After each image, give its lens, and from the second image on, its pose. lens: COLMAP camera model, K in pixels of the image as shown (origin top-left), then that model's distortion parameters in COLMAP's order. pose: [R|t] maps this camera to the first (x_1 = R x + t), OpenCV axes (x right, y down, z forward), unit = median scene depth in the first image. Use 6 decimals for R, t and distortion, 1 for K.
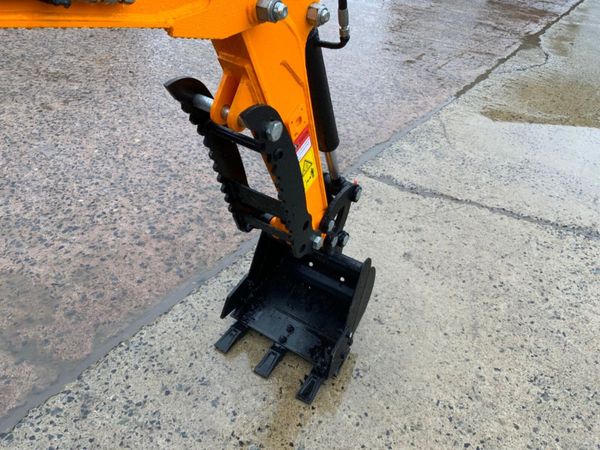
lens RADIAL K [[489.3, 0, 300.0], [0, 489.3, 225.0], [0, 0, 1]] dist [0.090418, -0.181374]
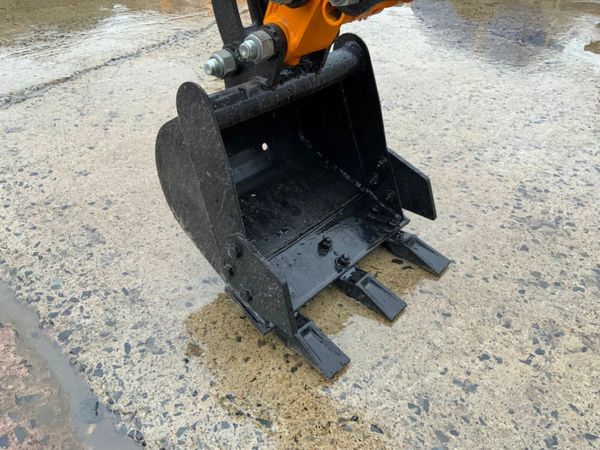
lens RADIAL K [[489.3, 0, 300.0], [0, 489.3, 225.0], [0, 0, 1]] dist [0.090418, -0.181374]
pose [[0.171891, -0.653814, 0.736872, -0.453255], [0.569141, 0.676448, 0.467436, -0.086537], [-0.804072, 0.339036, 0.488388, 0.806128]]
